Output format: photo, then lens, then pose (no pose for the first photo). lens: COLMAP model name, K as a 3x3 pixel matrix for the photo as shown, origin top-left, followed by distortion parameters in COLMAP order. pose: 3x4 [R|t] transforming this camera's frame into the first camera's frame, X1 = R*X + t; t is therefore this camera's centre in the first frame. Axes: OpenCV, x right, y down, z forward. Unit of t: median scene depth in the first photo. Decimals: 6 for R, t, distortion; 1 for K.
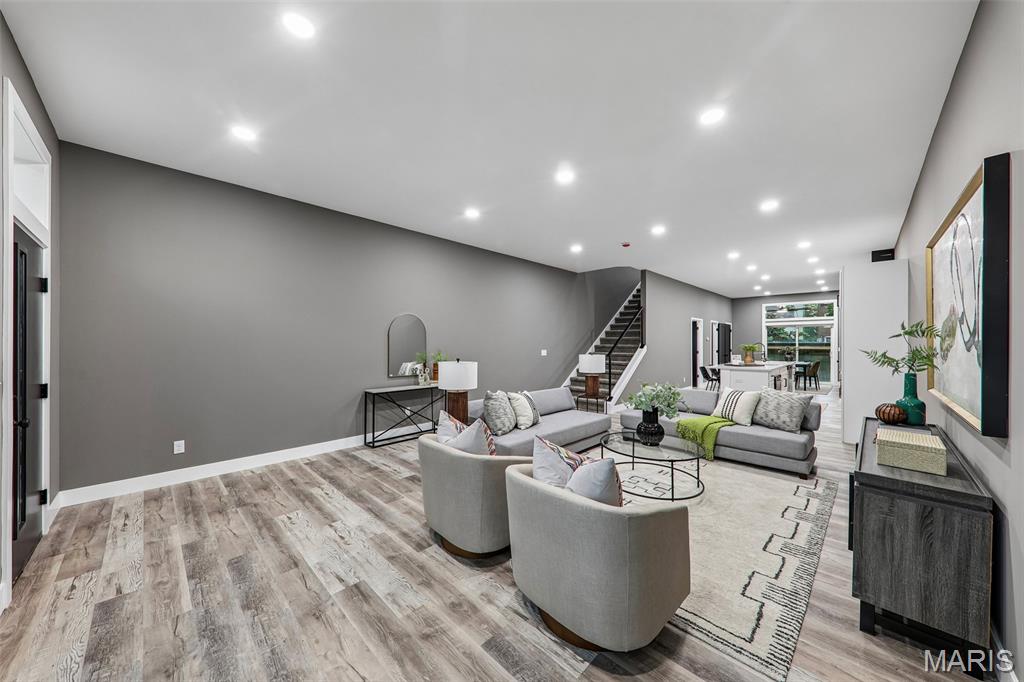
lens RADIAL K [[354.5, 0, 512.0], [0, 354.5, 341.0], [0, 0, 1]] dist [0.016064, -0.007219]
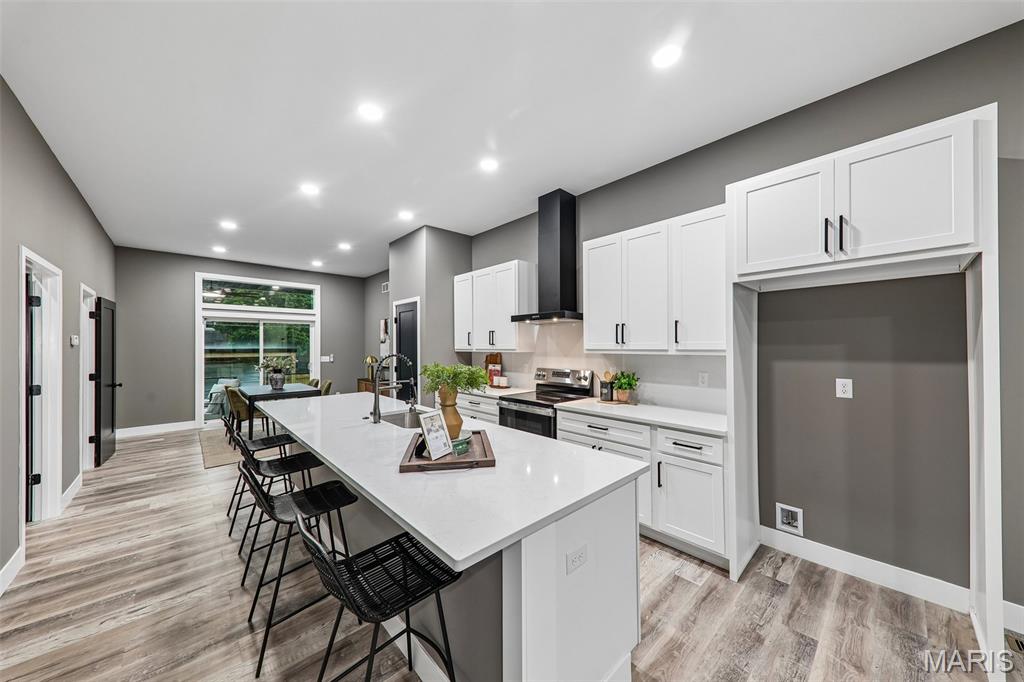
lens RADIAL K [[352.2, 0, 515.2], [0, 352.2, 343.4], [0, 0, 1]] dist [0.022031, -0.000129]
pose [[0.048361, 0.003106, 0.998825, 0.853143], [0.001870, 0.999993, -0.003200, -0.007034], [-0.998828, 0.002023, 0.048355, 2.014749]]
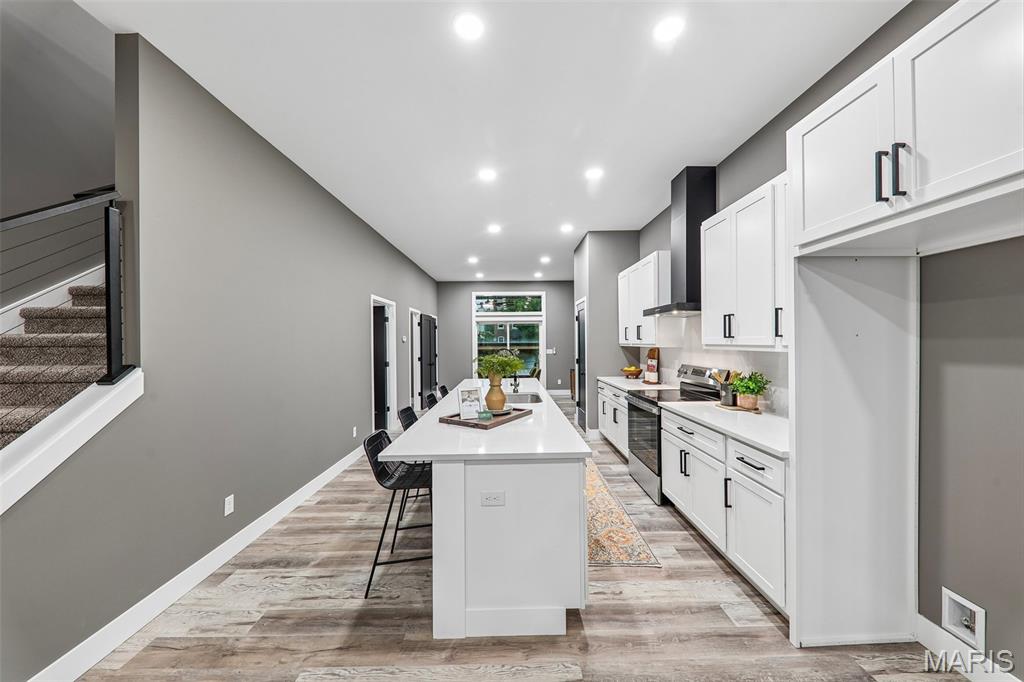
lens RADIAL K [[354.5, 0, 512.0], [0, 354.5, 341.0], [0, 0, 1]] dist [0.016064, -0.007219]
pose [[0.707169, -0.008328, 0.706995, 0.893559], [0.009368, 0.999953, 0.002409, -0.008366], [-0.706982, 0.004920, 0.707214, 1.580312]]
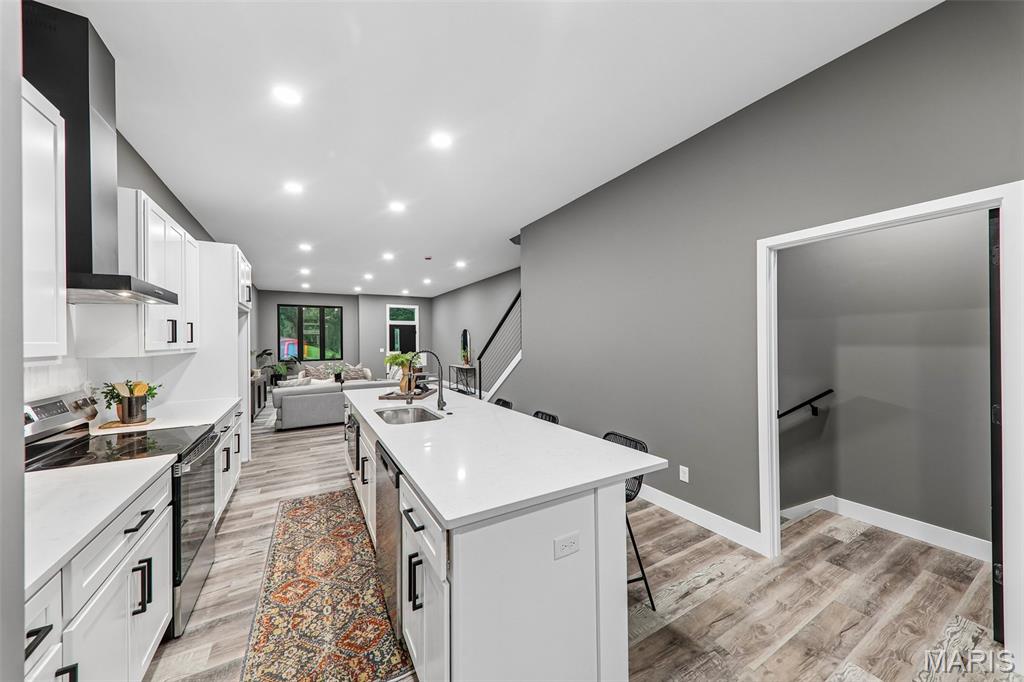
lens RADIAL K [[354.5, 0, 512.0], [0, 354.5, 341.0], [0, 0, 1]] dist [0.016064, -0.007219]
pose [[-0.267427, -0.000916, -0.963578, 2.305885], [0.006516, 0.999975, -0.002759, -0.002487], [0.963556, -0.007017, -0.267414, 2.706358]]
